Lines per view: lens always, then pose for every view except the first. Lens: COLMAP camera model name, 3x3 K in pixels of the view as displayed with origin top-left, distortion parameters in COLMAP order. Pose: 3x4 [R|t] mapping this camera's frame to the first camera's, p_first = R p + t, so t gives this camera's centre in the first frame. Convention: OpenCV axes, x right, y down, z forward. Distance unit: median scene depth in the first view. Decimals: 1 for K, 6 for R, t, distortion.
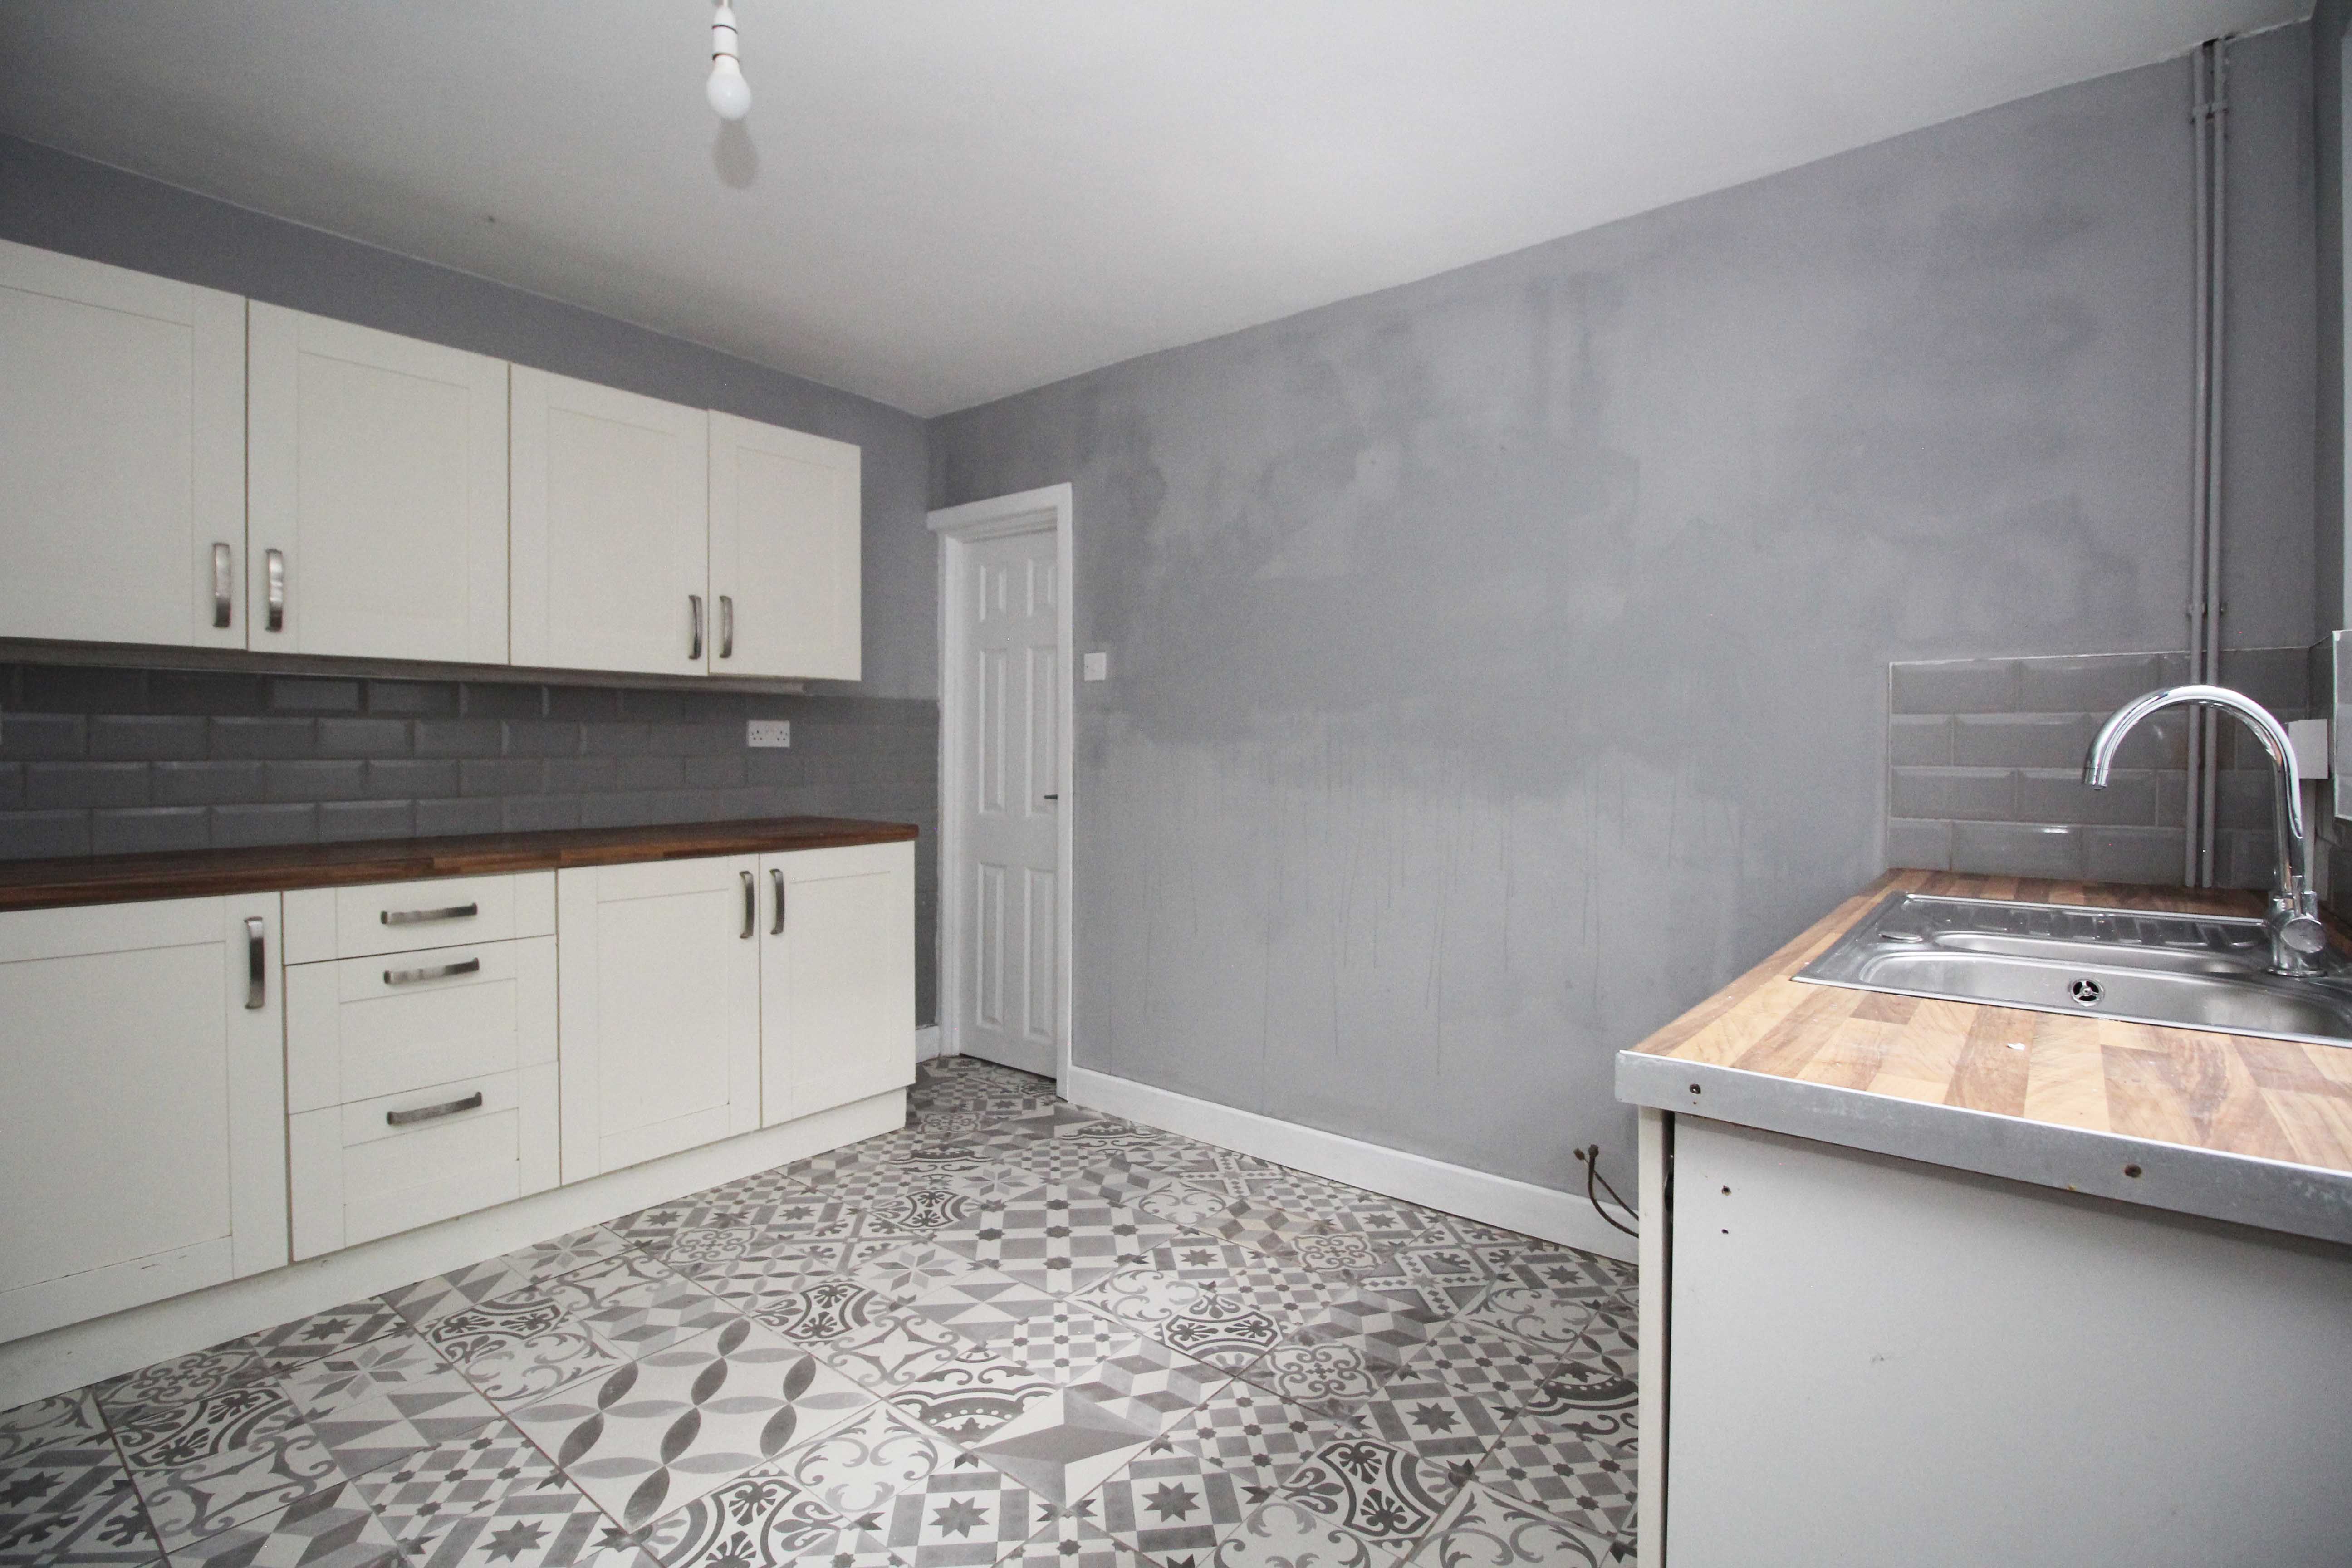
lens RADIAL K [[1084.8, 0, 1177.5], [0, 1084.8, 752.1], [0, 0, 1]] dist [0.009084, -0.016599]
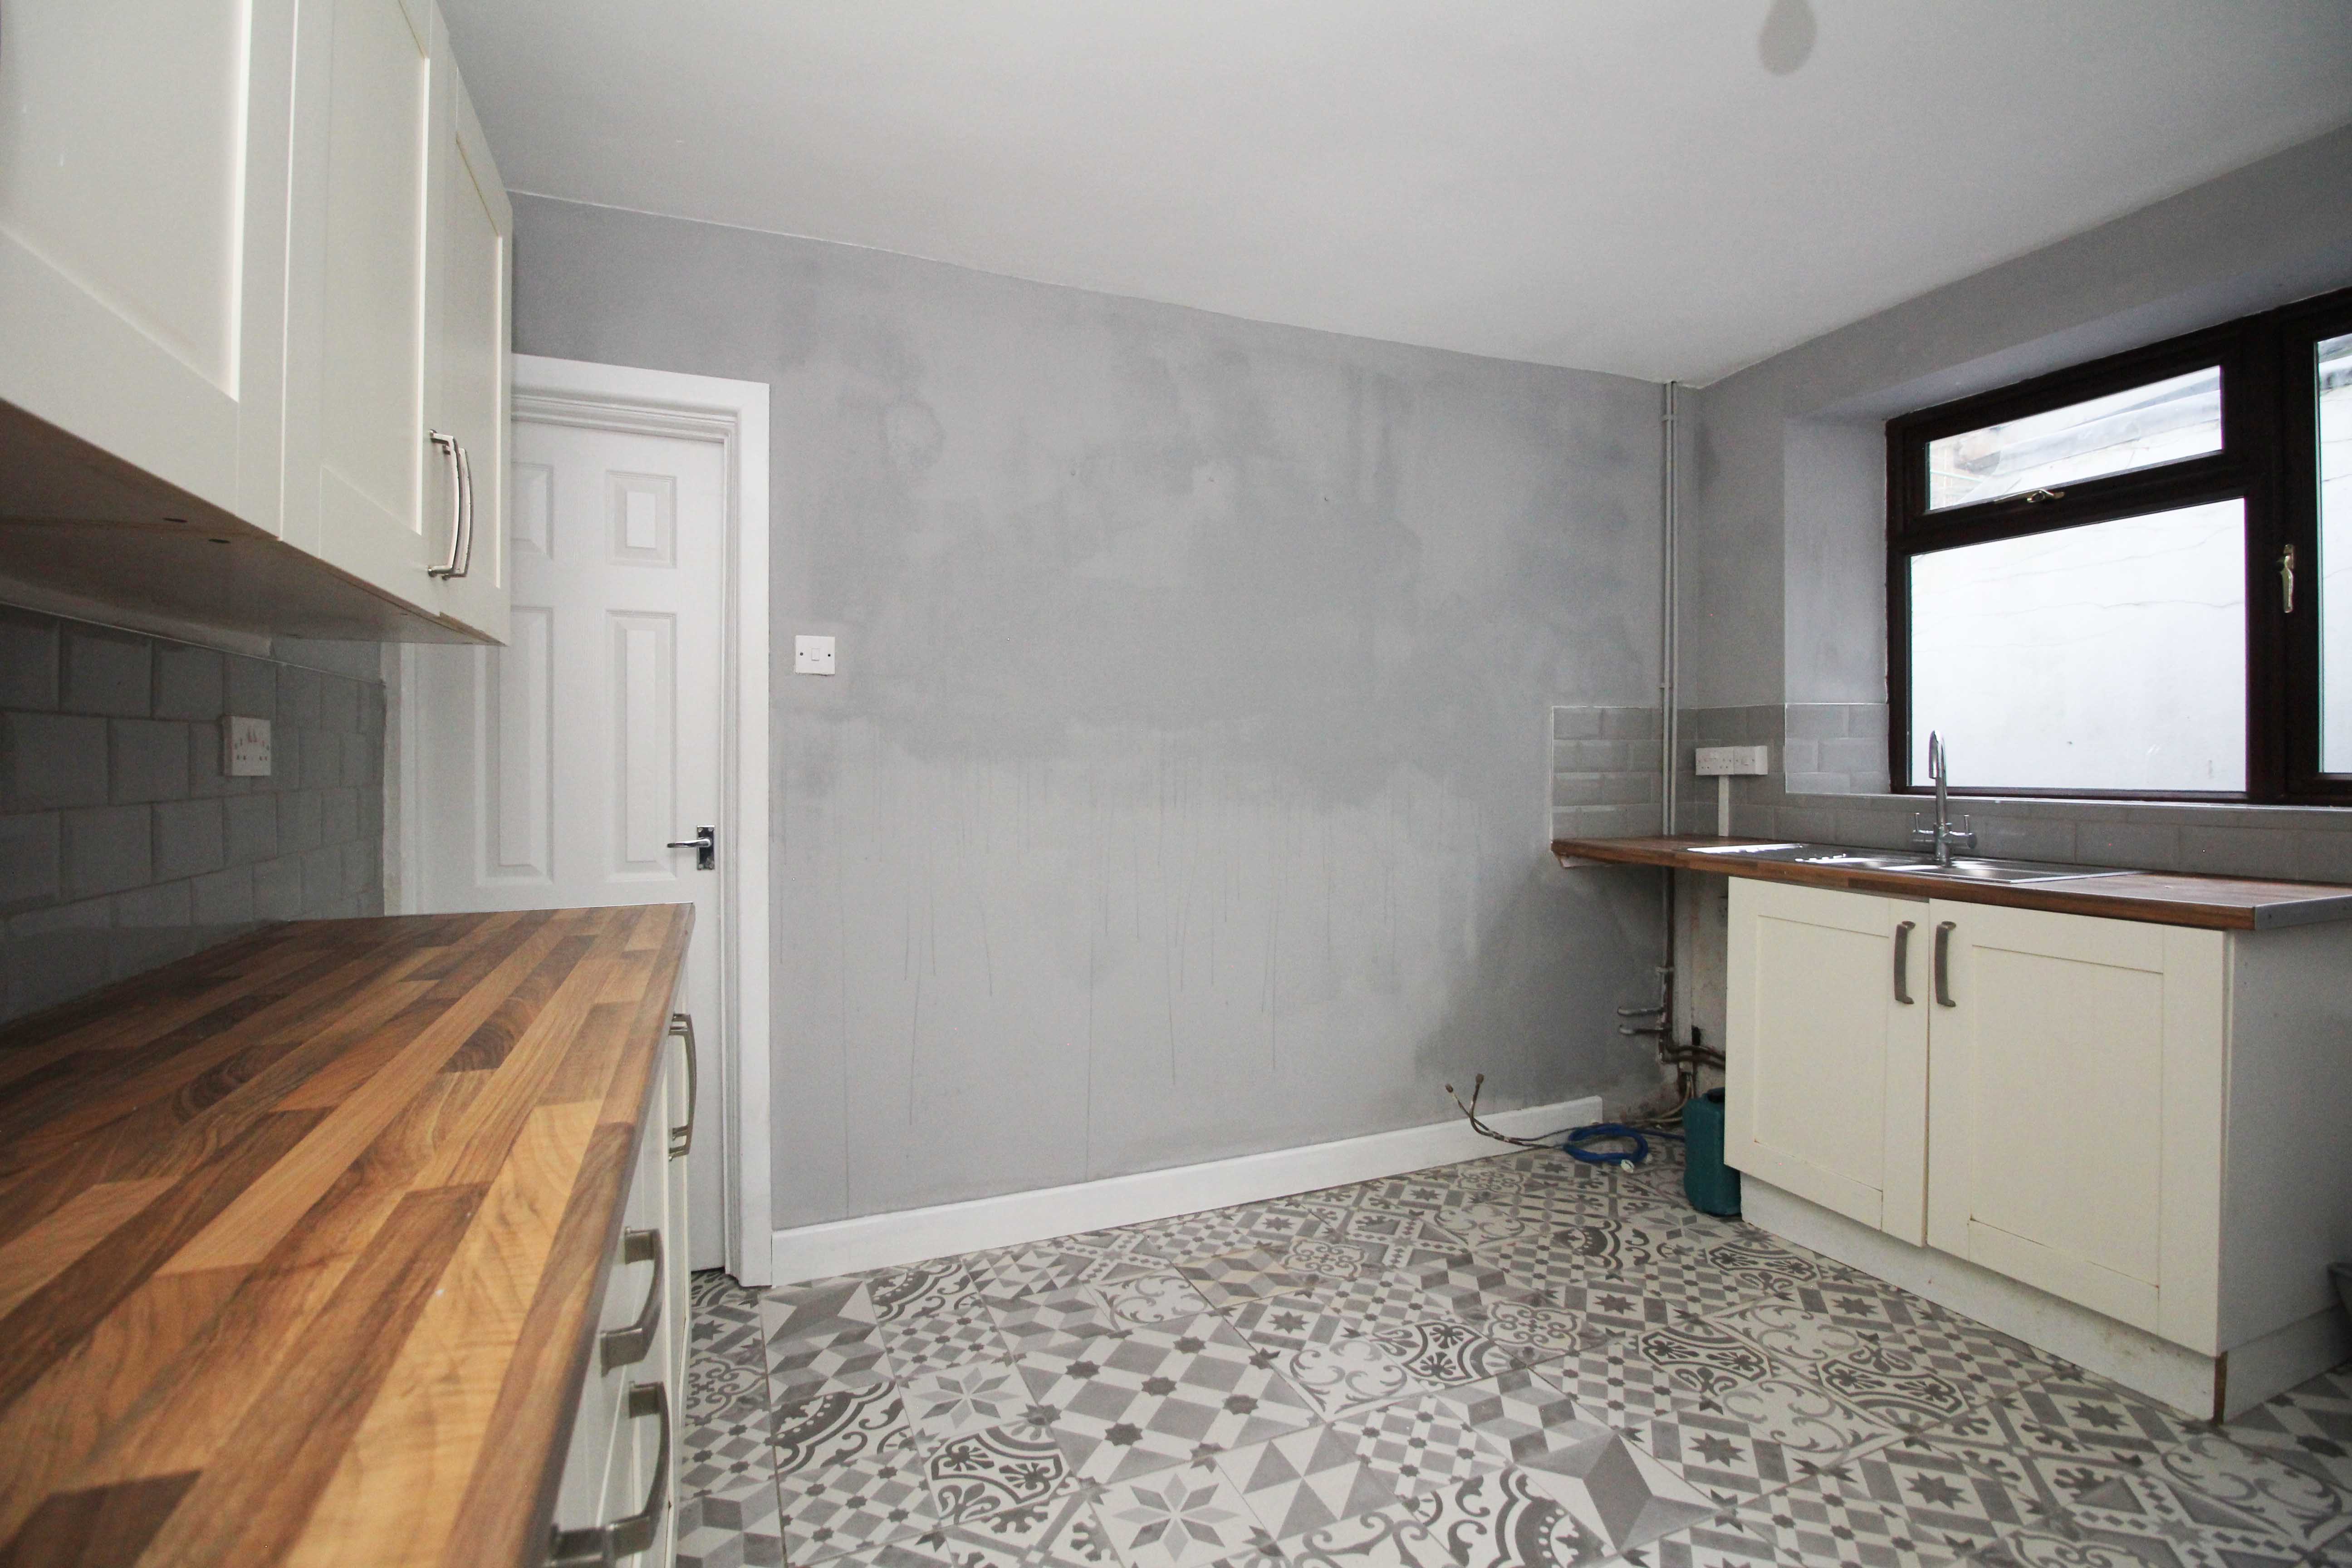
lens RADIAL K [[1079.0, 0, 1175.3], [0, 1079.0, 758.8], [0, 0, 1]] dist [0.001836, -0.016205]
pose [[0.480249, -0.004011, 0.877123, -0.791716], [0.011174, 0.999936, -0.001545, -0.009387], [-0.877061, 0.010543, 0.480264, 0.617928]]
